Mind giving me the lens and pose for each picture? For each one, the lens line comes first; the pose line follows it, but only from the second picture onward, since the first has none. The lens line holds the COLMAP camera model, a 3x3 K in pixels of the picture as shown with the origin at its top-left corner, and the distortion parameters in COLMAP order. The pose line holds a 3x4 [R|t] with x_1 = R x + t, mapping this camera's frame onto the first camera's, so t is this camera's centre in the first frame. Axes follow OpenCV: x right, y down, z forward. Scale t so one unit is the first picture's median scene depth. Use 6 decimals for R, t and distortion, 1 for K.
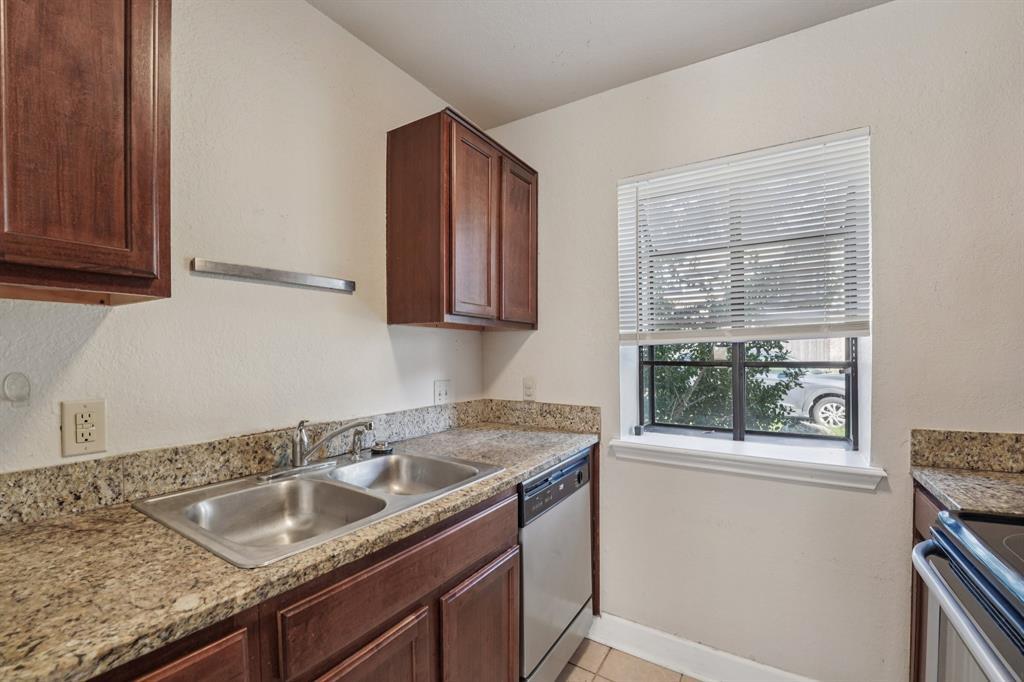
lens RADIAL K [[424.0, 0, 549.5], [0, 424.0, 360.0], [0, 0, 1]] dist [-0.020715, 0.000252]
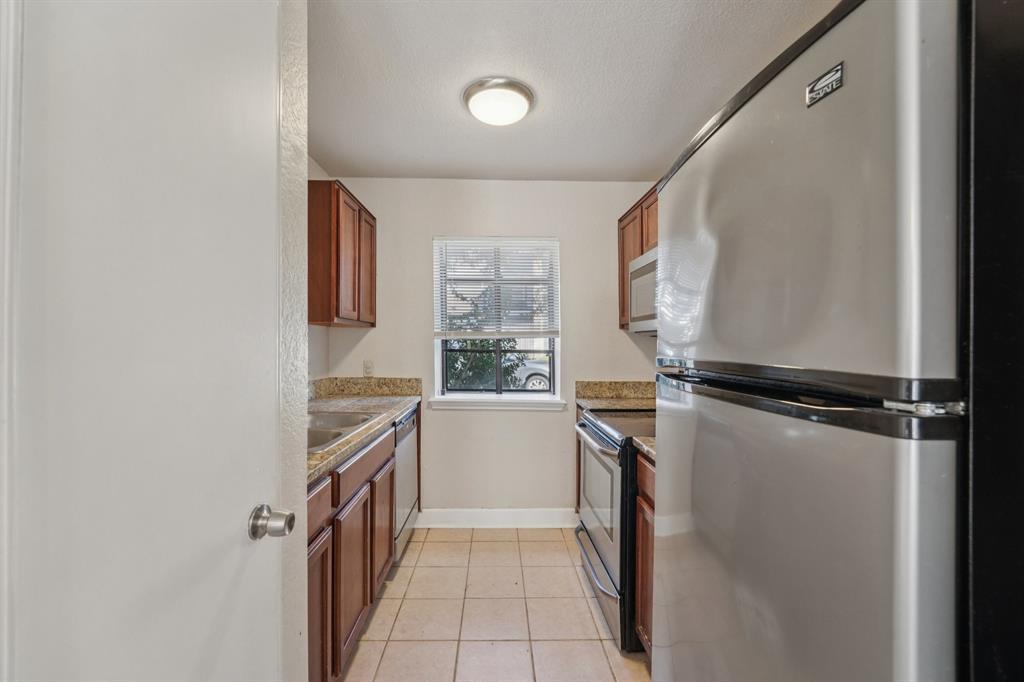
lens RADIAL K [[424.0, 0, 510.3], [0, 424.0, 346.2], [0, 0, 1]] dist [-0.020715, 0.000252]
pose [[0.848068, 0.008972, 0.529811, -0.445610], [-0.003976, 0.999936, -0.010571, 0.006981], [-0.529873, 0.006858, 0.848050, -0.521643]]
